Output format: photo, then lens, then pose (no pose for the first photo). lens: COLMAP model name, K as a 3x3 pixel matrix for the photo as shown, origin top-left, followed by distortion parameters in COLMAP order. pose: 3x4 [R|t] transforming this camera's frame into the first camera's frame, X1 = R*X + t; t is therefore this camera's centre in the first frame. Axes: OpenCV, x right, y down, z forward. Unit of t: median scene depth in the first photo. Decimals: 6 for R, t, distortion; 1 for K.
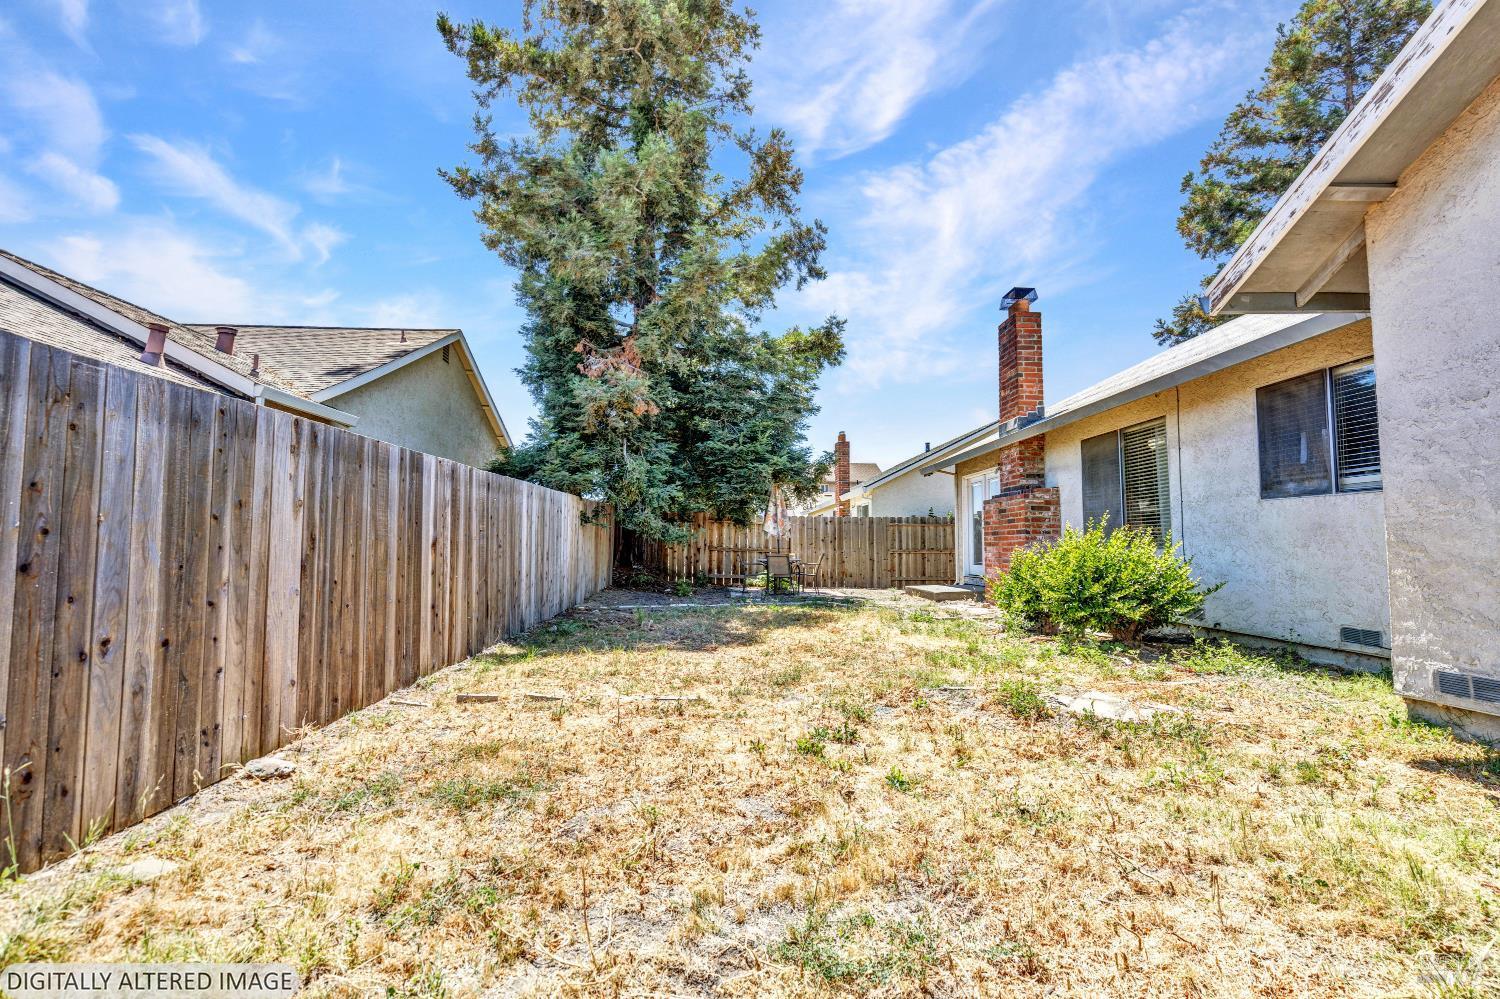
lens RADIAL K [[668.4, 0, 767.9], [0, 668.4, 498.1], [0, 0, 1]] dist [0.003591, 0.000149]
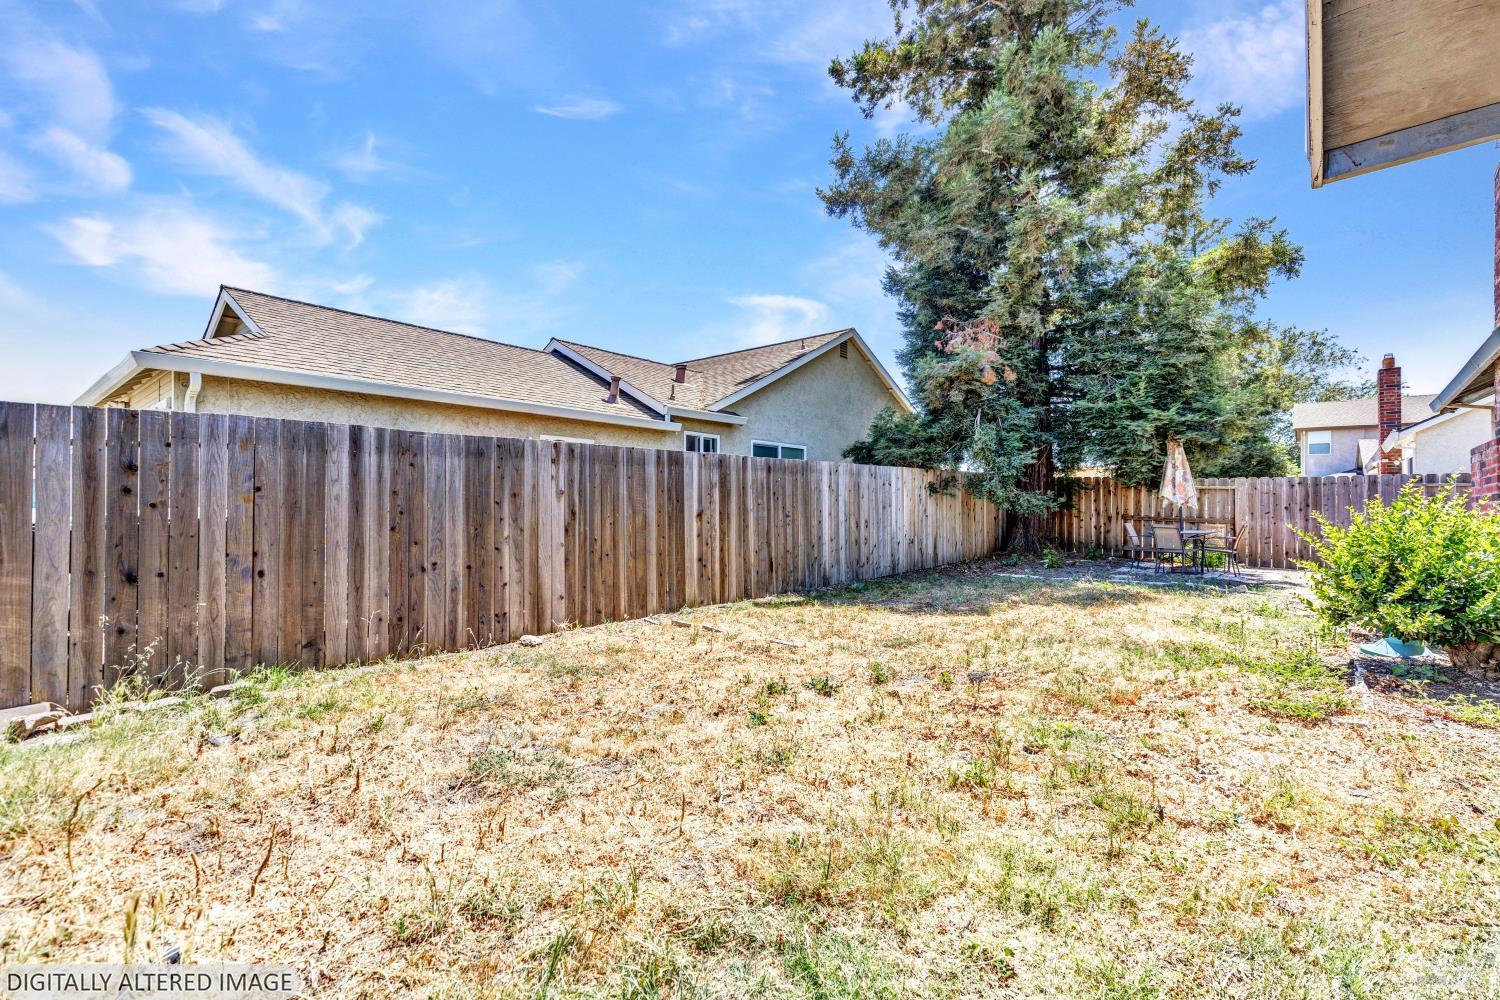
lens RADIAL K [[668.4, 0, 767.9], [0, 668.4, 498.6], [0, 0, 1]] dist [0.003591, 0.000149]
pose [[0.722007, -0.008120, -0.691838, 0.680716], [0.045687, 0.998308, 0.035962, -0.010872], [0.690376, -0.057573, 0.721156, 0.115889]]
